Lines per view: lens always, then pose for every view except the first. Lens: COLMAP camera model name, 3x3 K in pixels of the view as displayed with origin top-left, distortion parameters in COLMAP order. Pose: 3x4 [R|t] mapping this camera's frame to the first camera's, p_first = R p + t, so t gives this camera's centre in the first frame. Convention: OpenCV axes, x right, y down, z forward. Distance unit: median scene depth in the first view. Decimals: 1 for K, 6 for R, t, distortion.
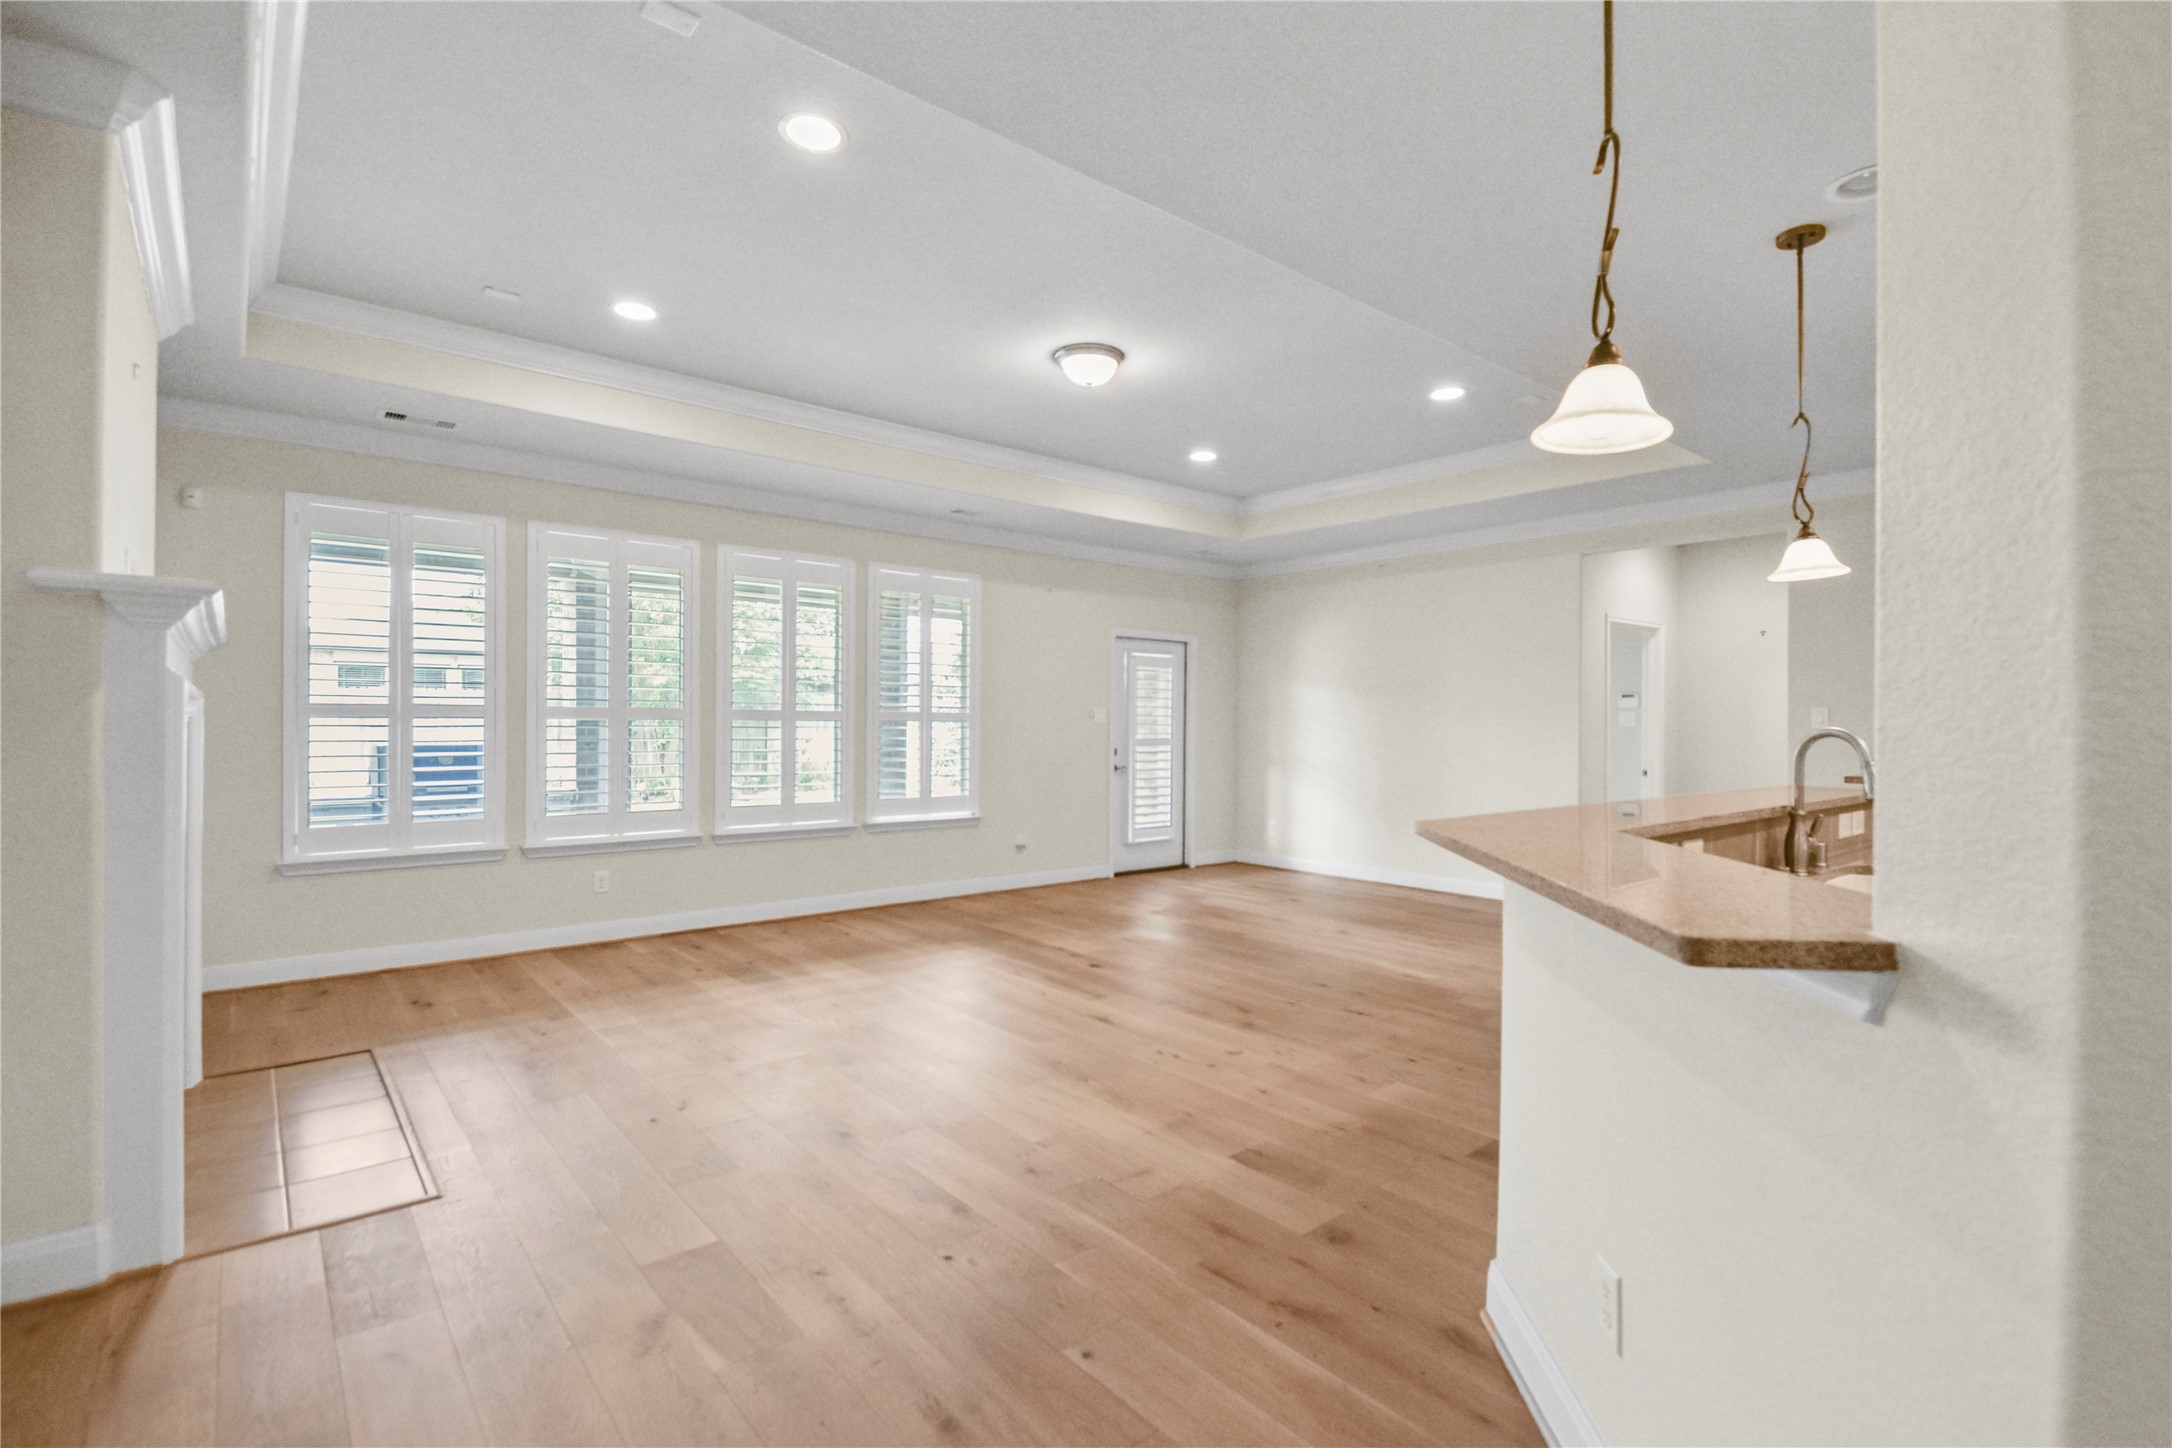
lens RADIAL K [[989.2, 0, 1086.0], [0, 989.2, 724.0], [0, 0, 1]] dist [0.002447, 0.000002]
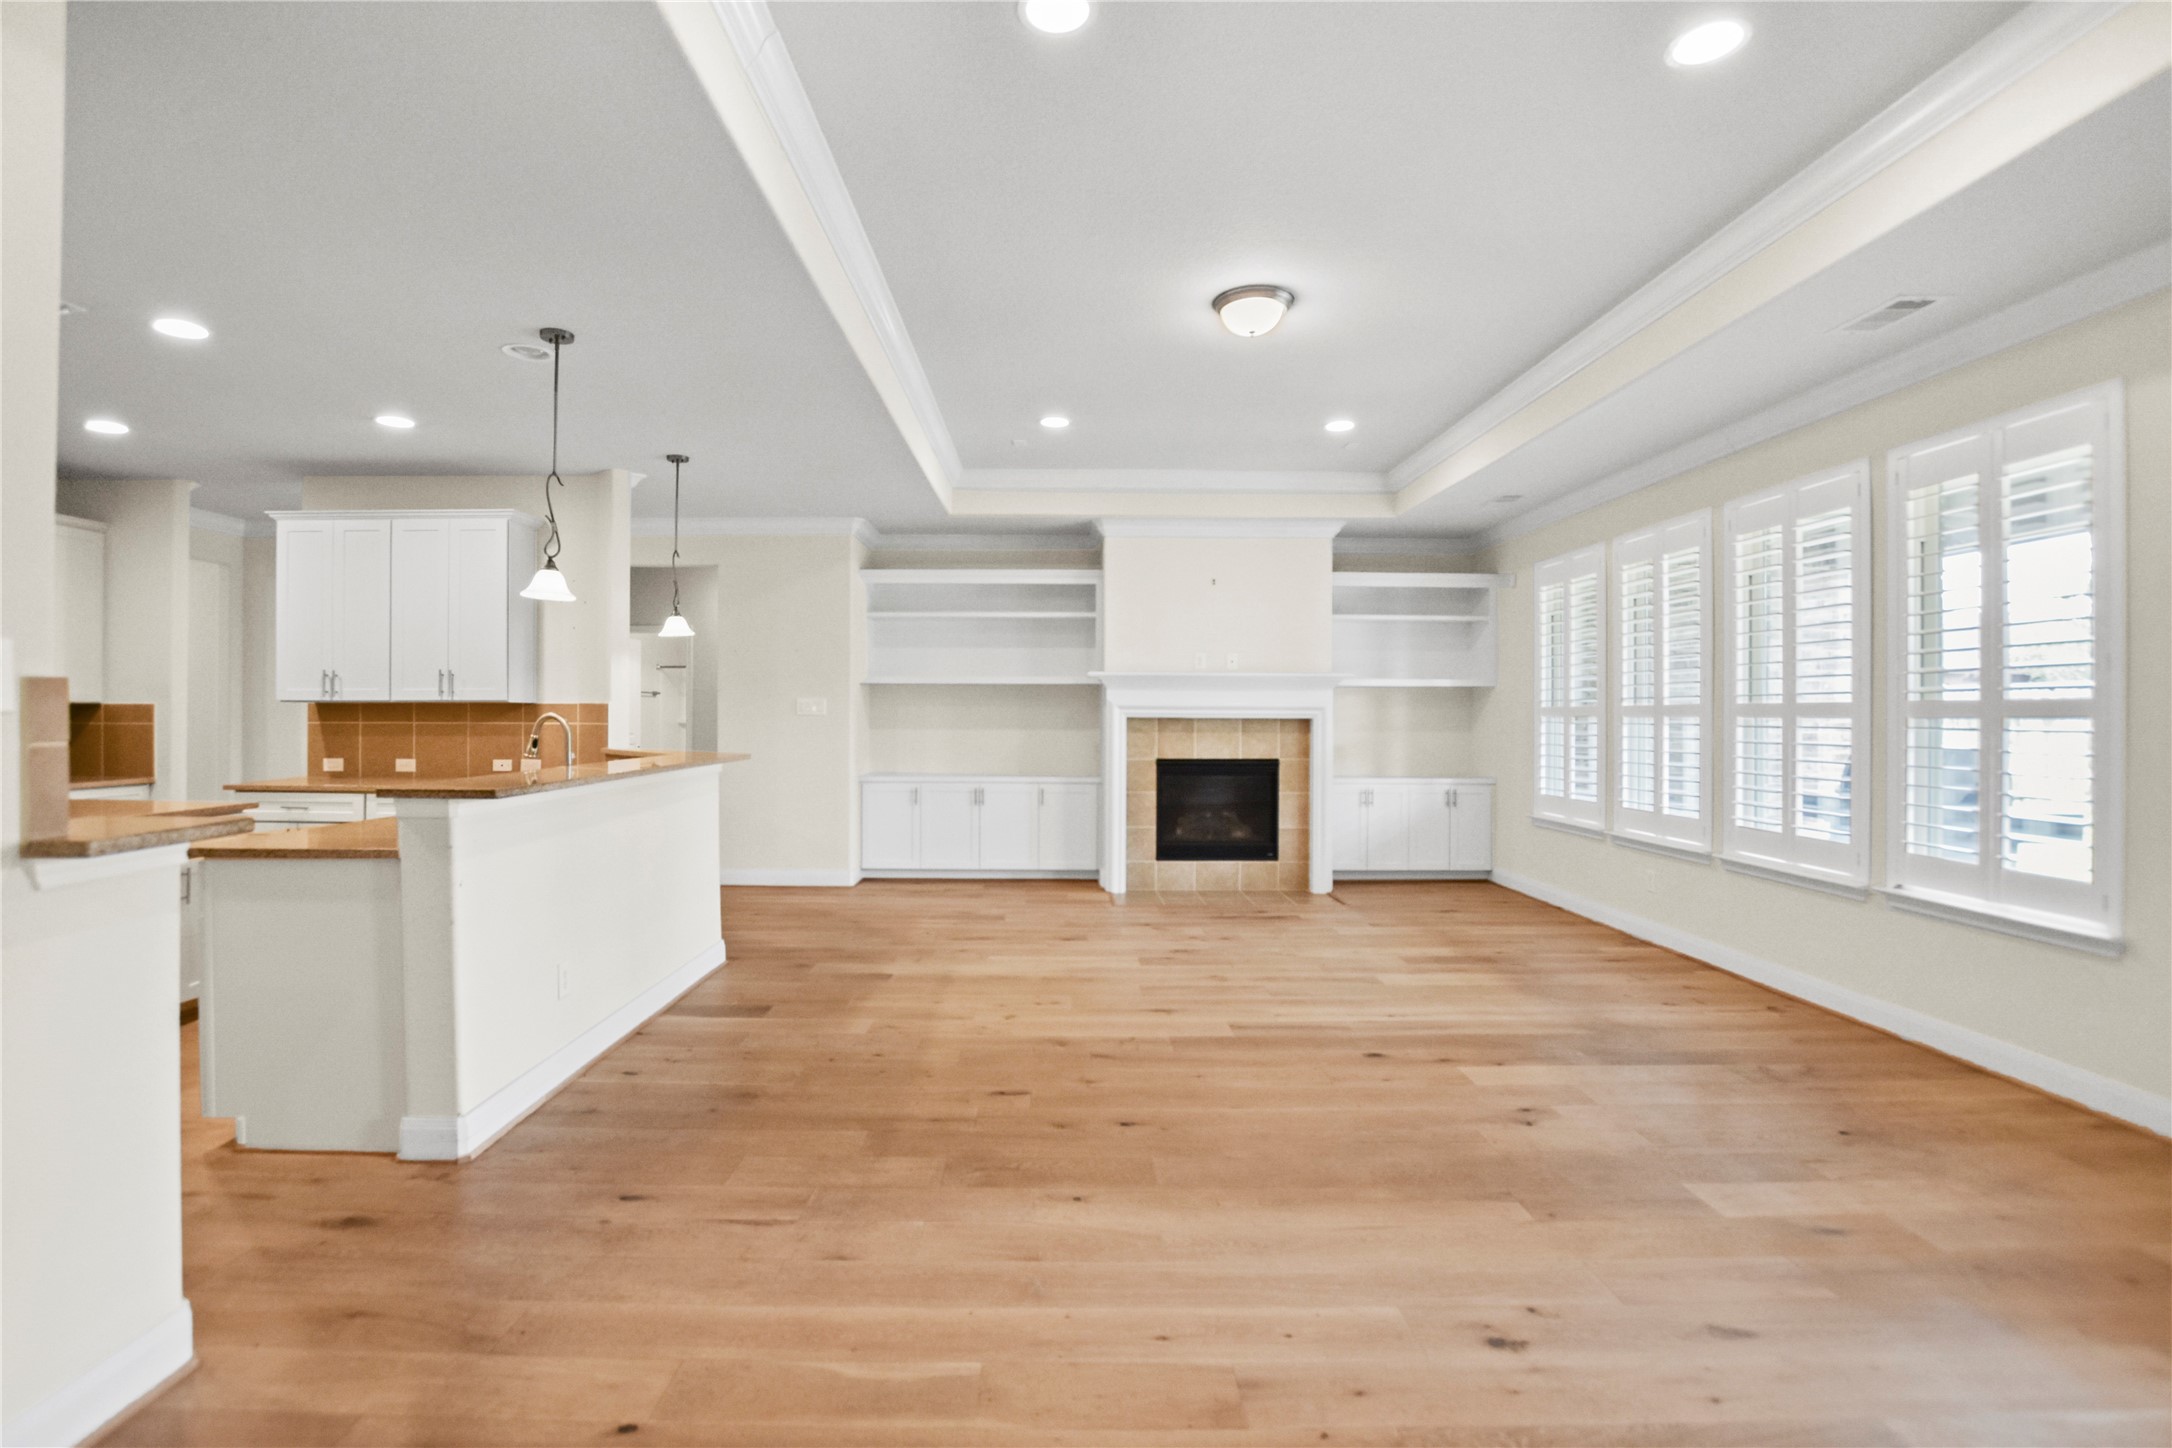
lens RADIAL K [[998.5, 0, 1086.0], [0, 998.5, 724.0], [0, 0, 1]] dist [-0.030291, 0.000086]
pose [[-0.617616, -0.001203, -0.786479, 0.713298], [-0.007170, 0.999966, 0.004101, 0.002030], [0.786447, 0.008172, -0.617604, 1.288041]]
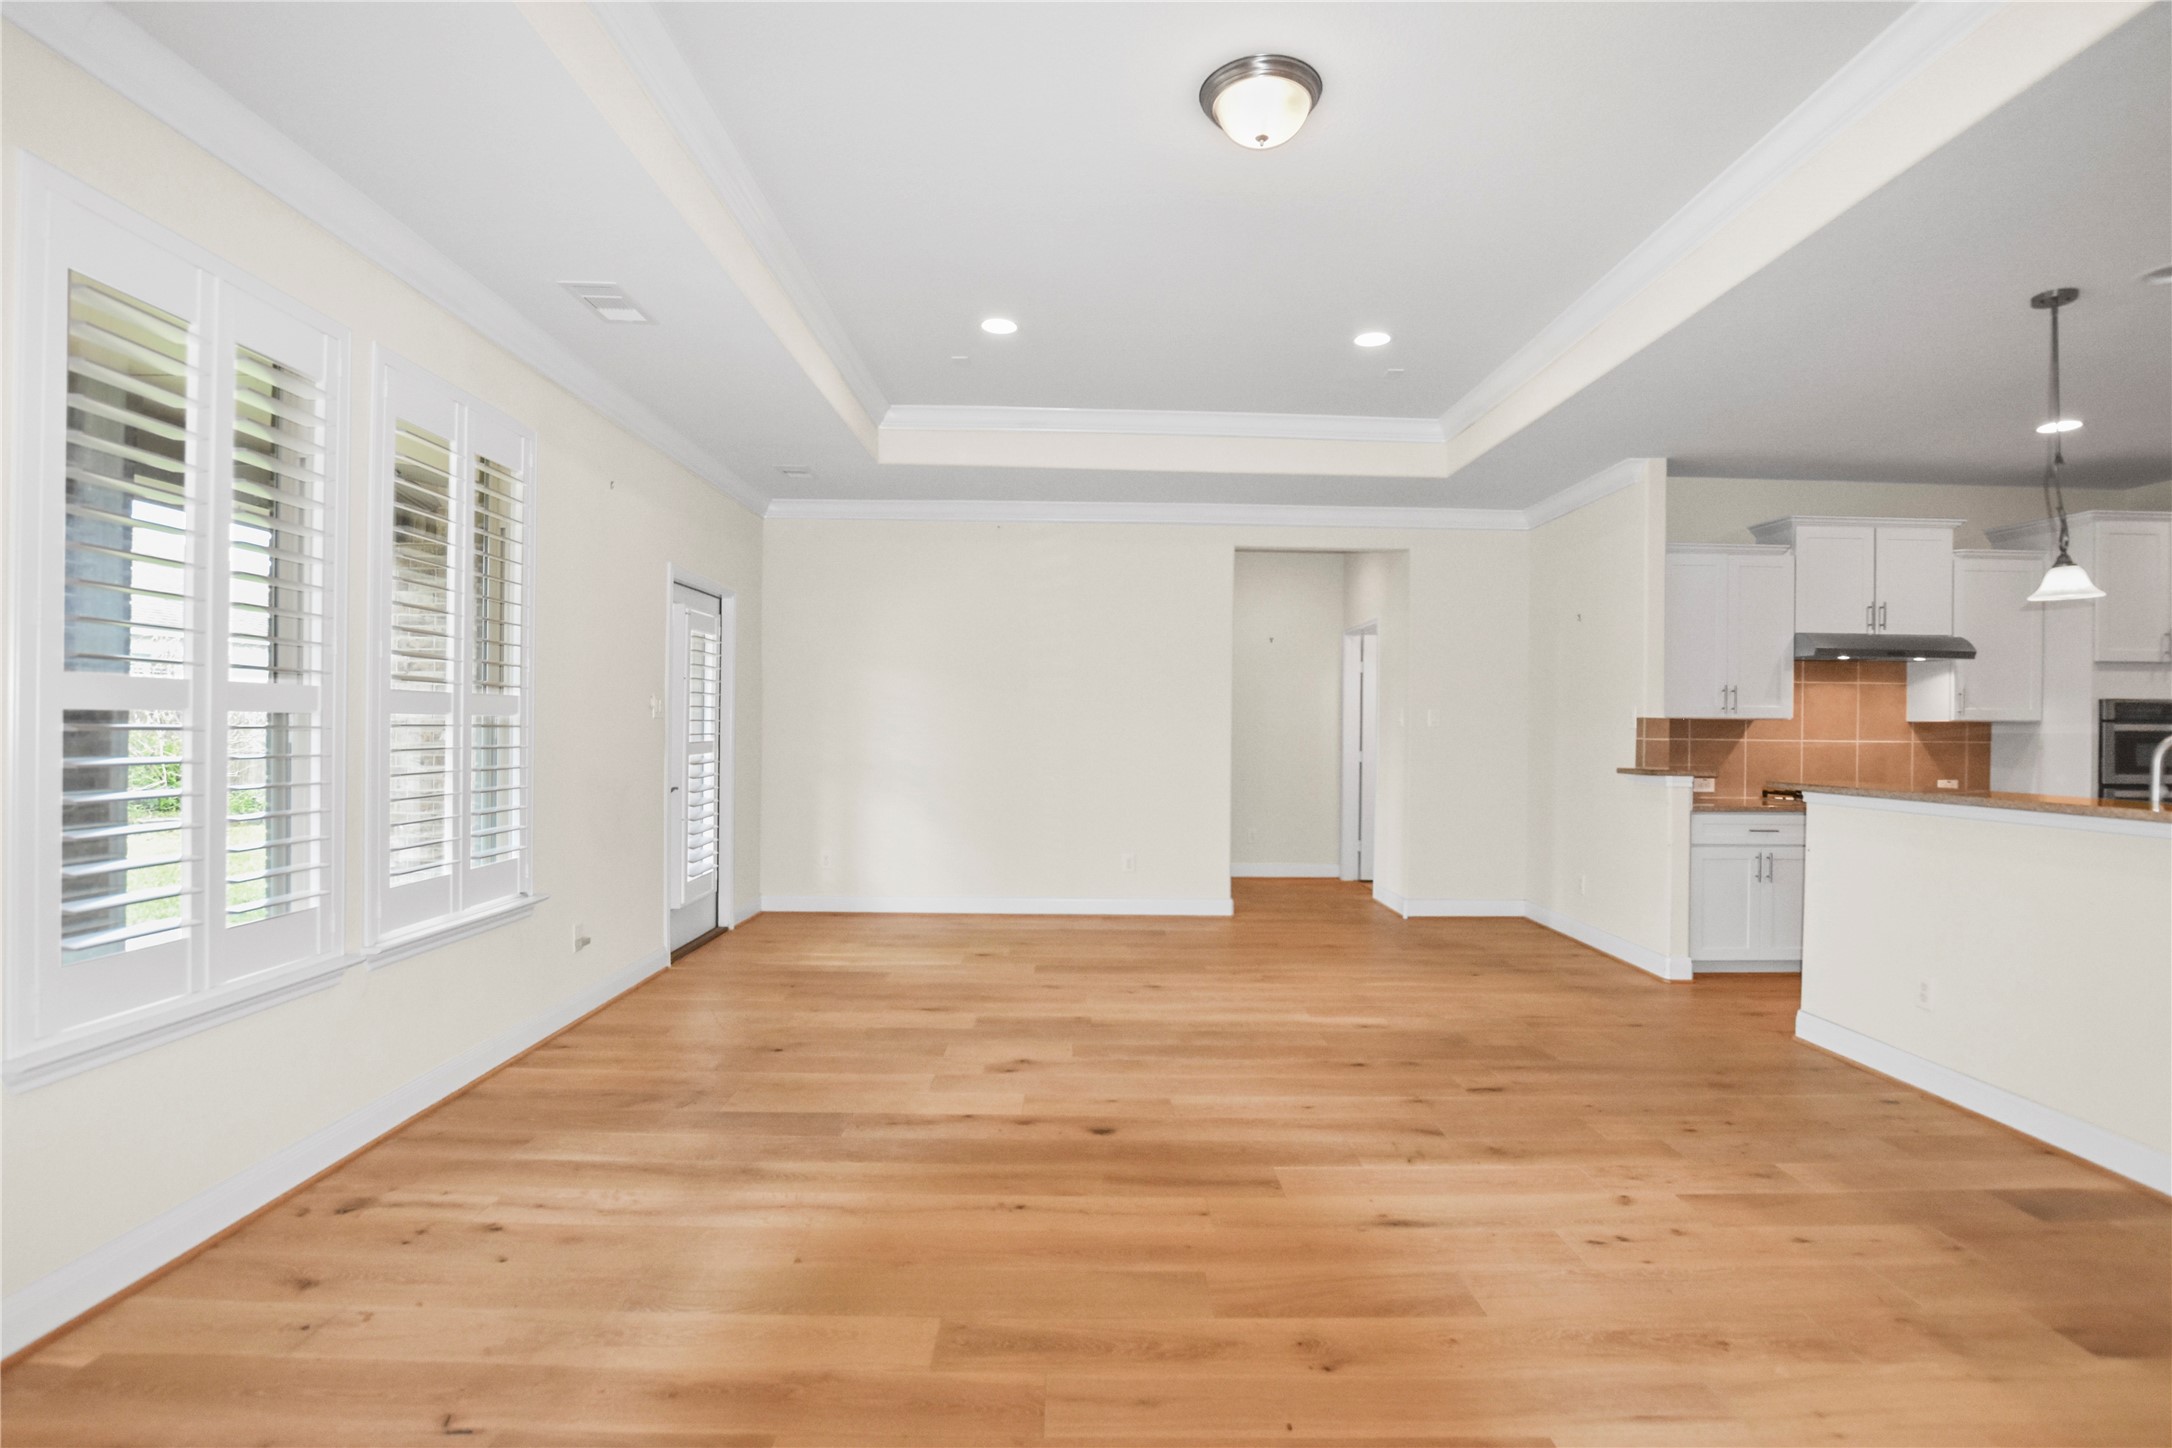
lens RADIAL K [[998.5, 0, 1086.0], [0, 998.5, 724.0], [0, 0, 1]] dist [-0.030291, 0.000086]
pose [[0.633662, 0.002265, 0.773607, -0.464572], [-0.007006, 0.999972, 0.002811, -0.002694], [-0.773579, -0.007201, 0.633659, 0.632823]]
